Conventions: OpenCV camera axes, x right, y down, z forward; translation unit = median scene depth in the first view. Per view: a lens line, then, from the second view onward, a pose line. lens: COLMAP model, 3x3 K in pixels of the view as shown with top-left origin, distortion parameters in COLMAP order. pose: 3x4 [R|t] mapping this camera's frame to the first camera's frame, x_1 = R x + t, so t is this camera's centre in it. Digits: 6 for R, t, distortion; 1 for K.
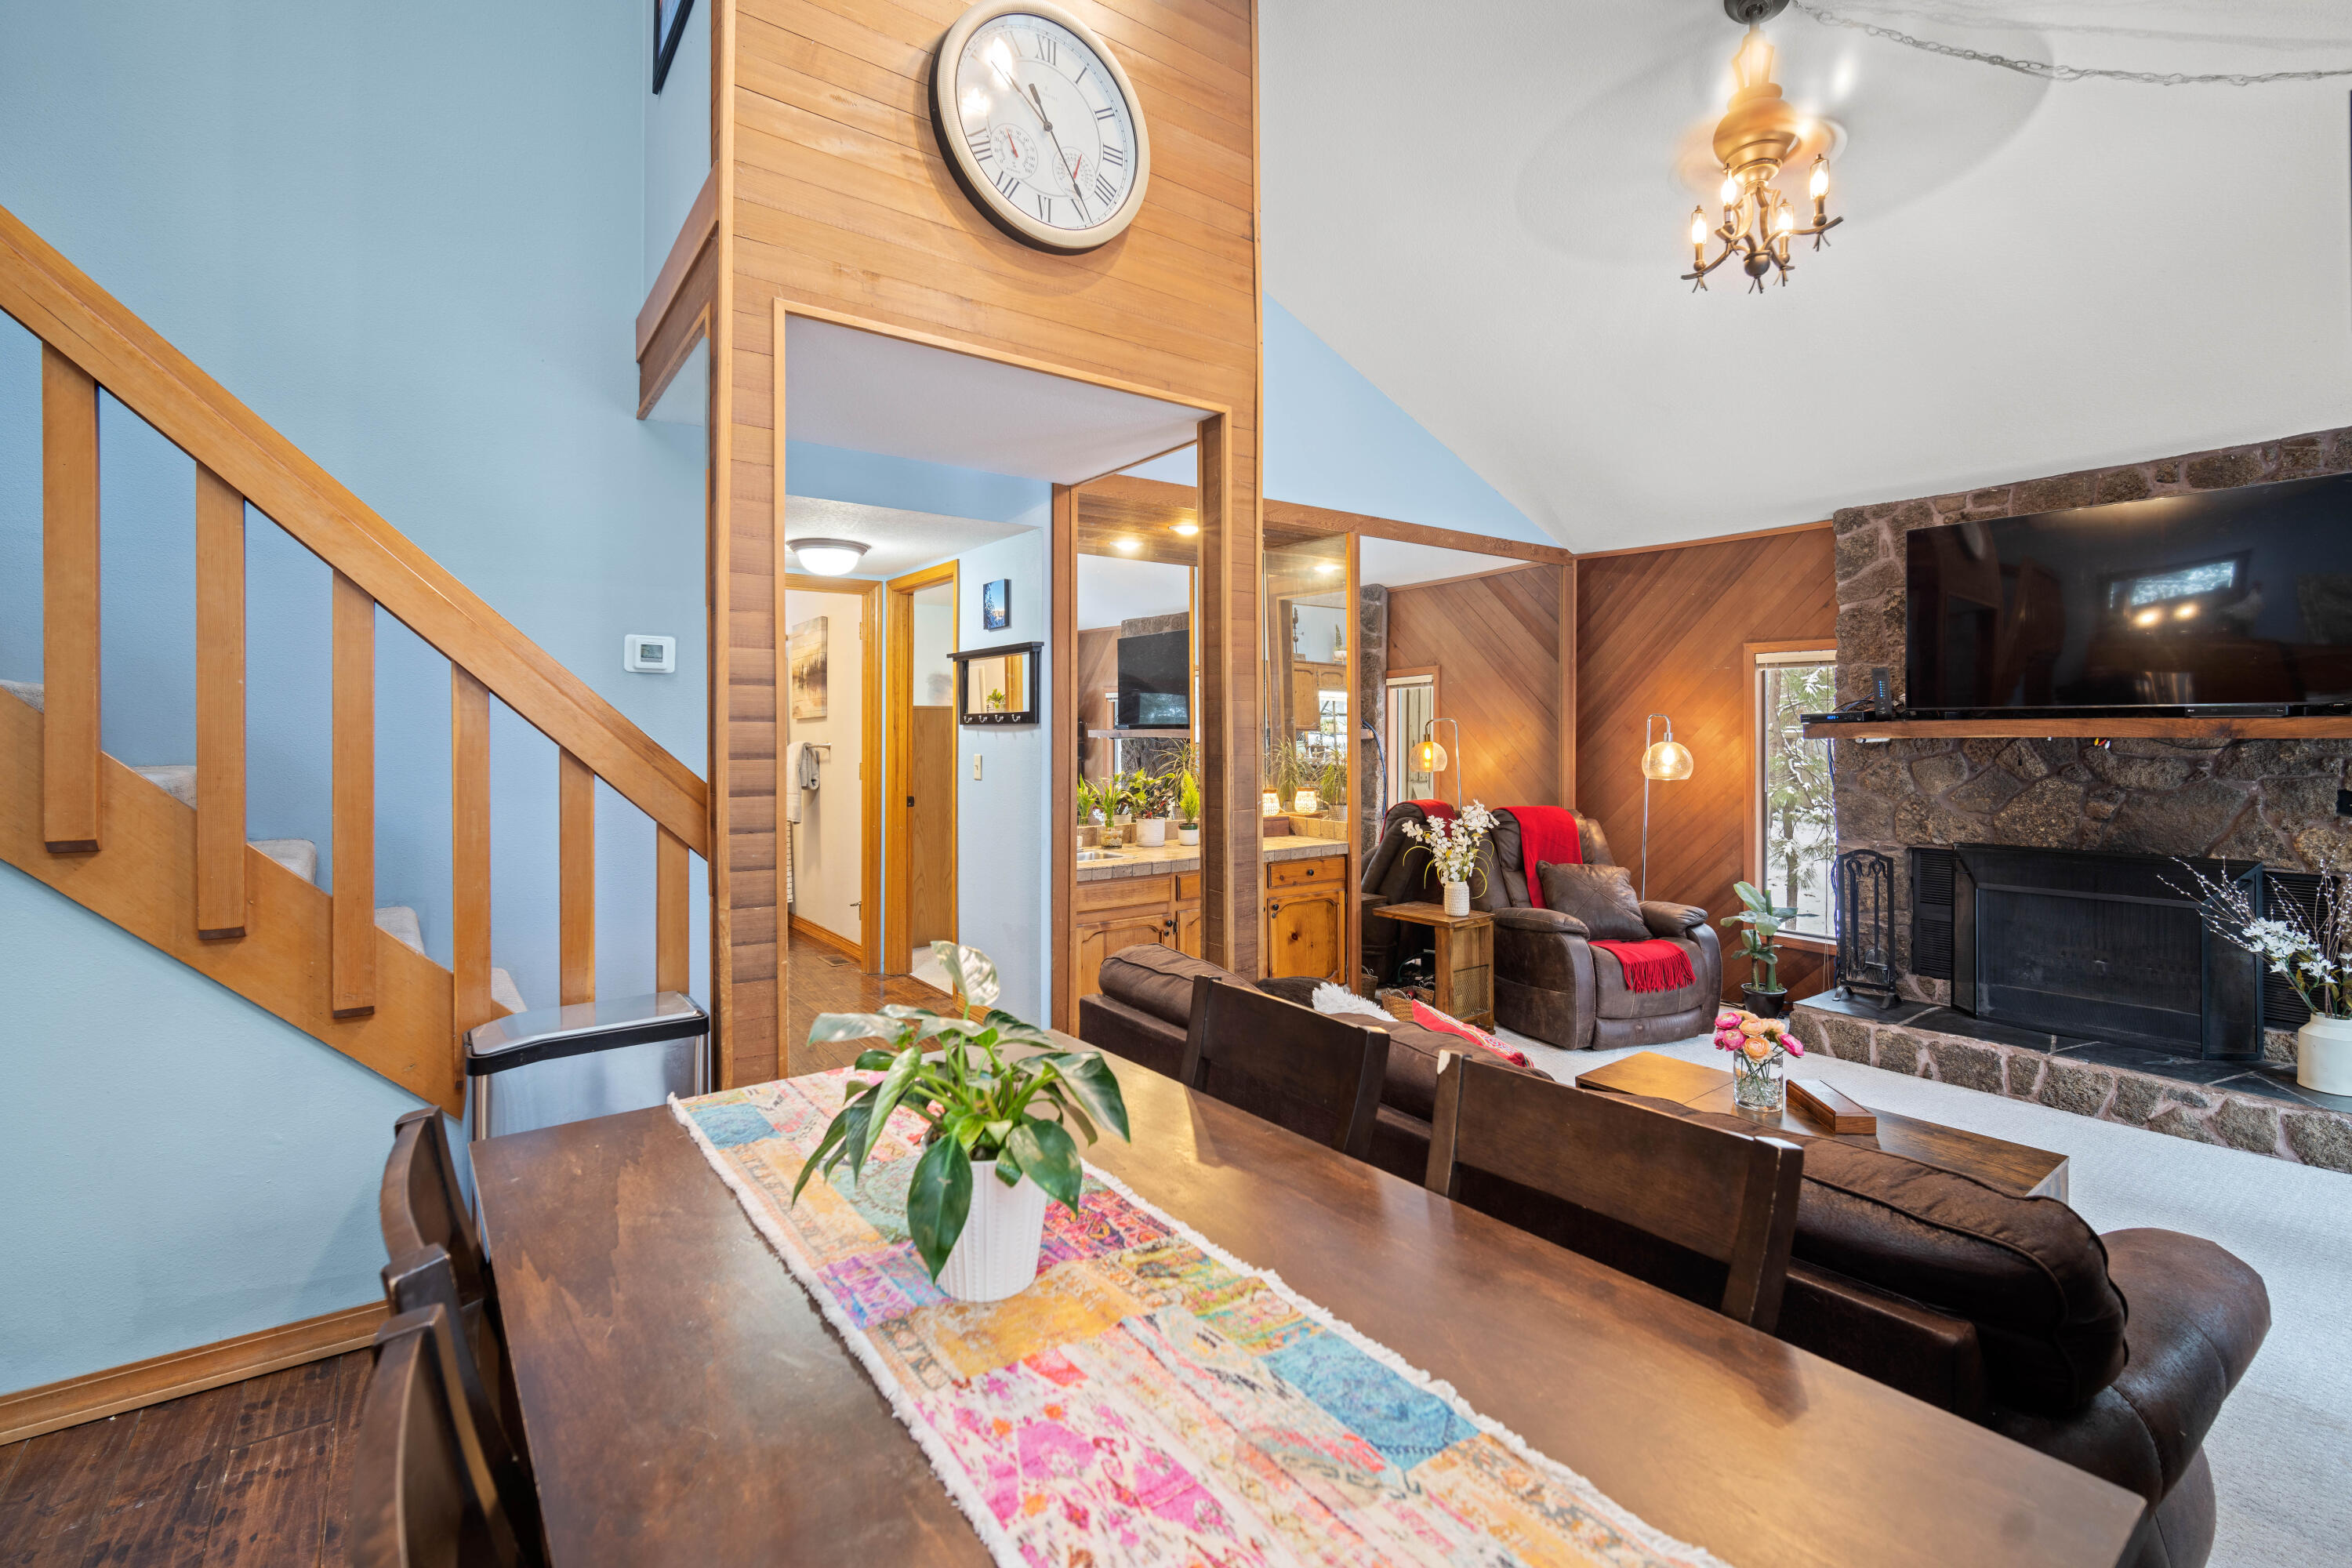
lens RADIAL K [[1047.8, 0, 1180.7], [0, 1047.8, 733.1], [0, 0, 1]] dist [-0.001651, 0.000336]
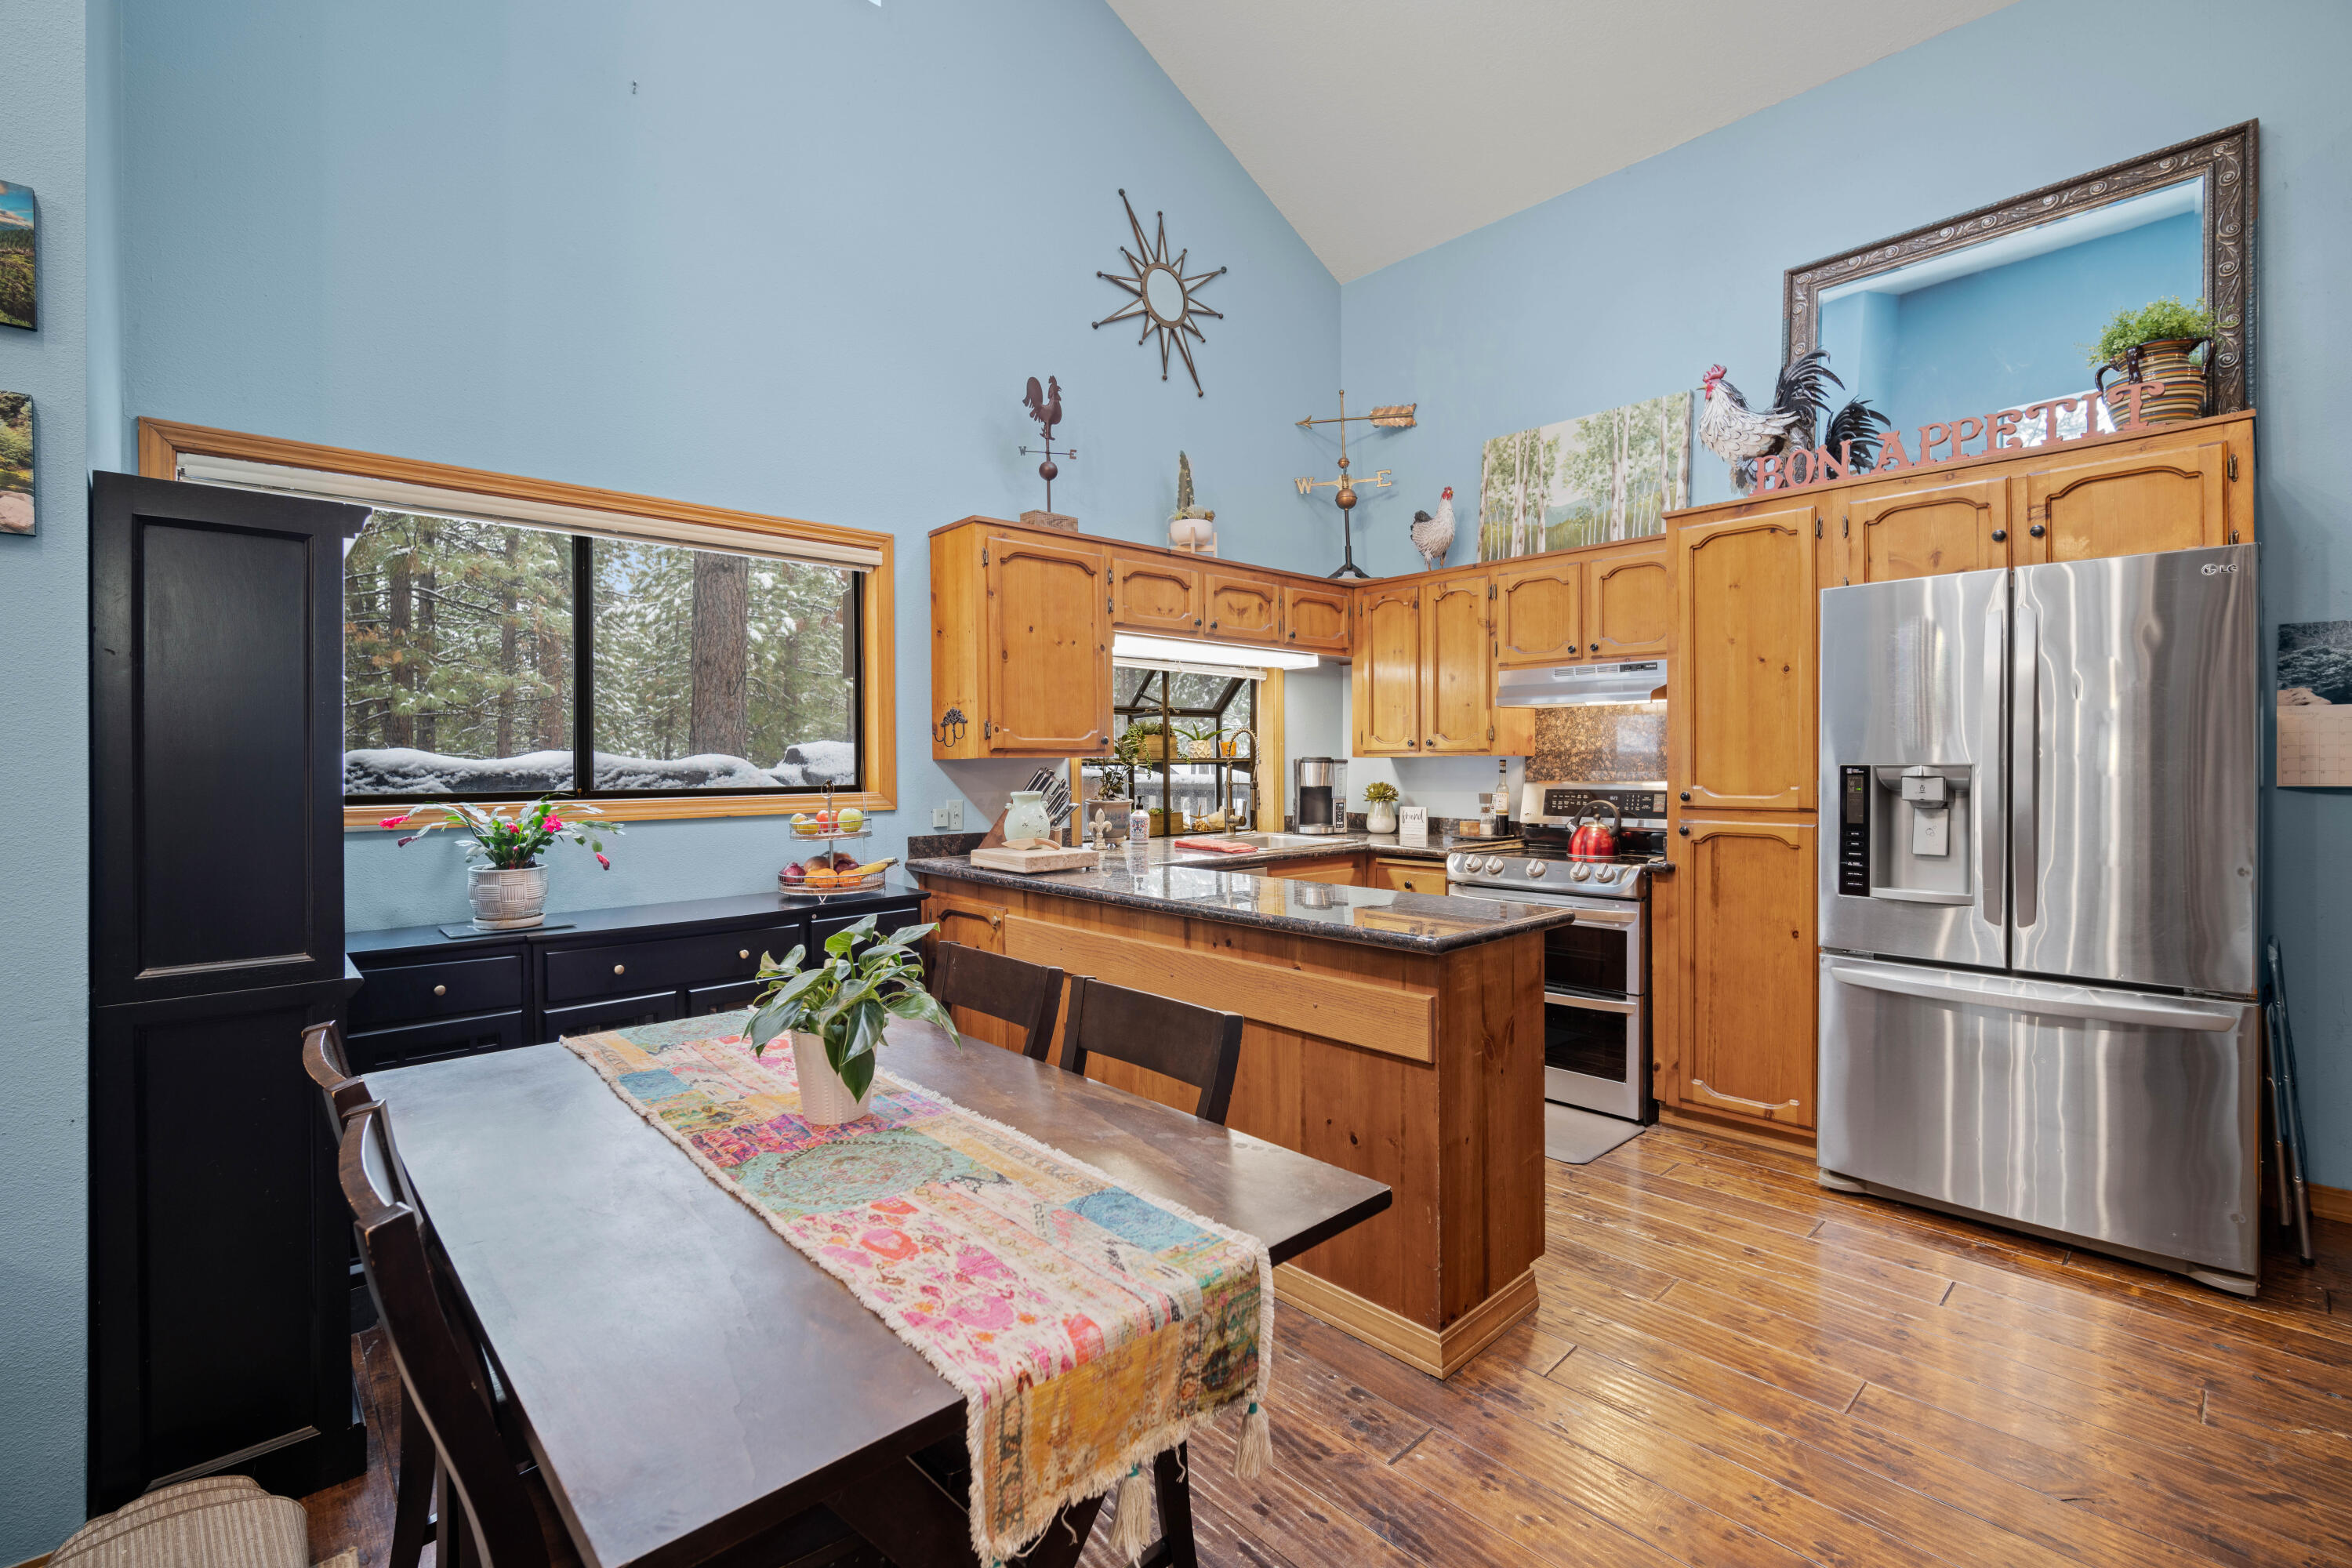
lens RADIAL K [[1032.2, 0, 1179.7], [0, 1032.2, 769.2], [0, 0, 1]] dist [-0.007537, 0.001545]
pose [[-0.994481, 0.008306, -0.104591, -0.116737], [0.007620, 0.999947, 0.006962, 0.001647], [0.104643, 0.006127, -0.994491, 0.561525]]
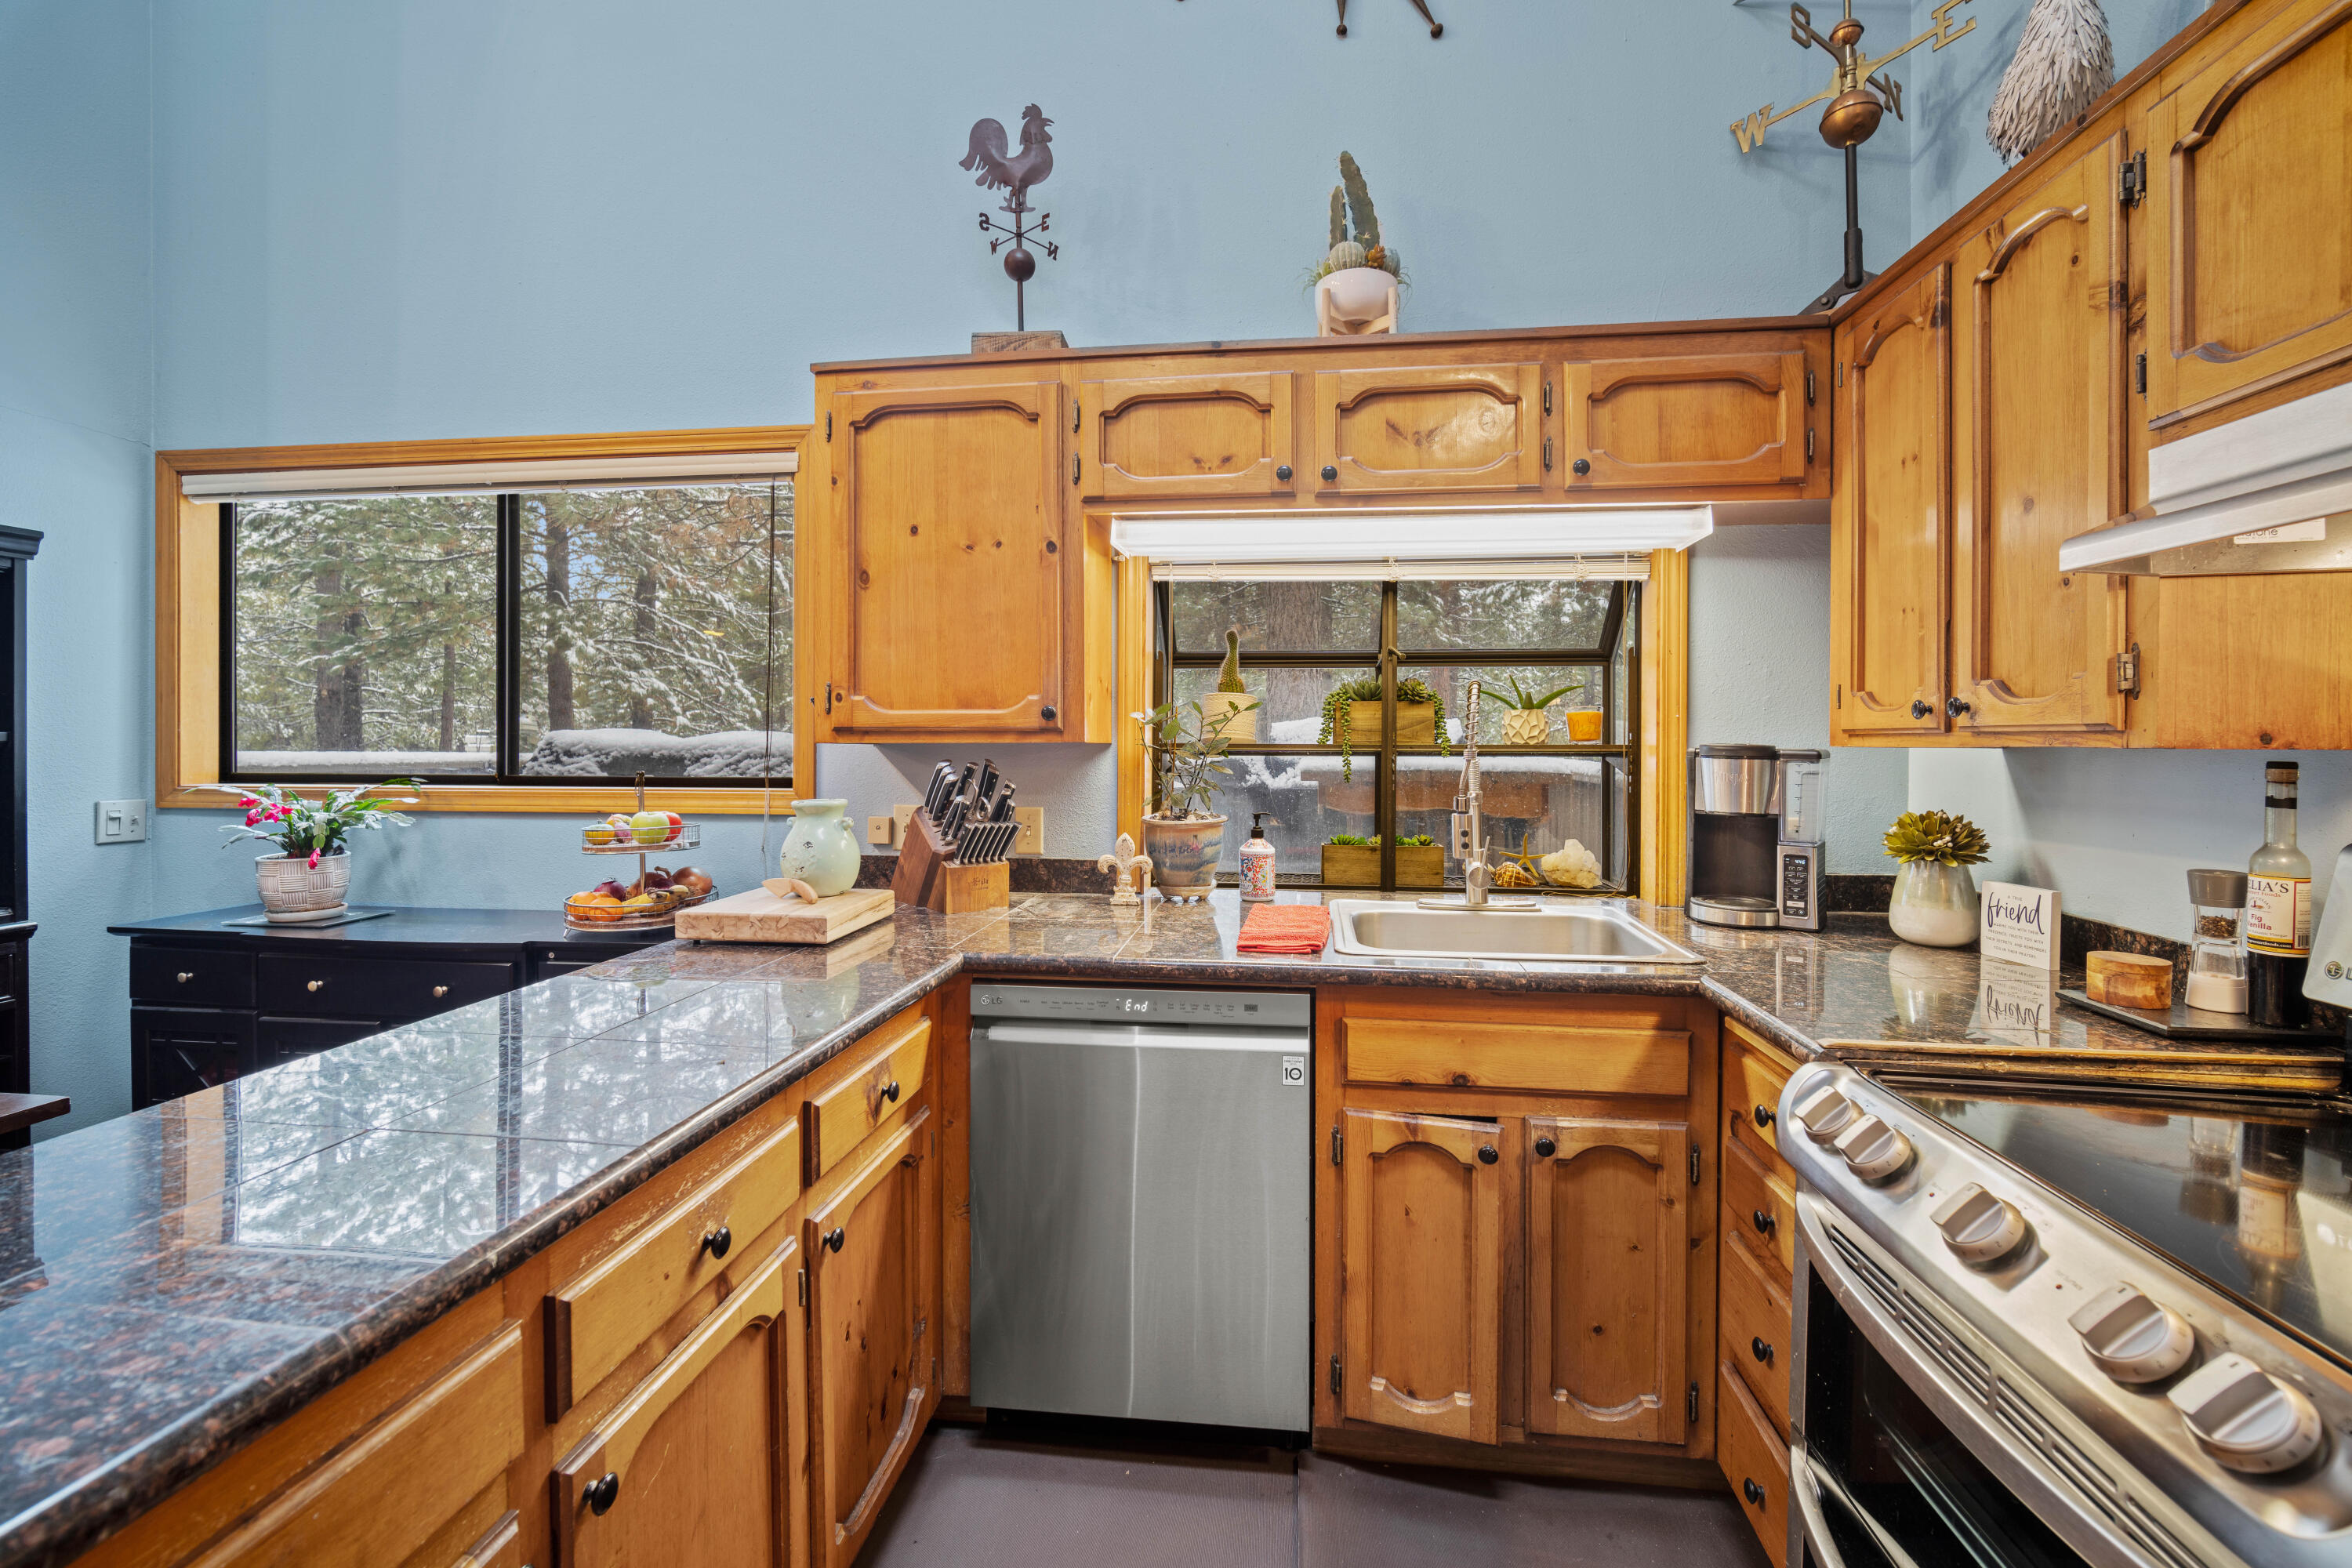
lens RADIAL K [[1036.3, 0, 1173.3], [0, 1036.3, 746.2], [0, 0, 1]] dist [-0.011203, 0.000058]
pose [[-0.717486, -0.003629, 0.696564, -0.501941], [-0.001388, 0.999992, 0.003780, -0.003021], [-0.696572, 0.001745, -0.717485, 0.031032]]
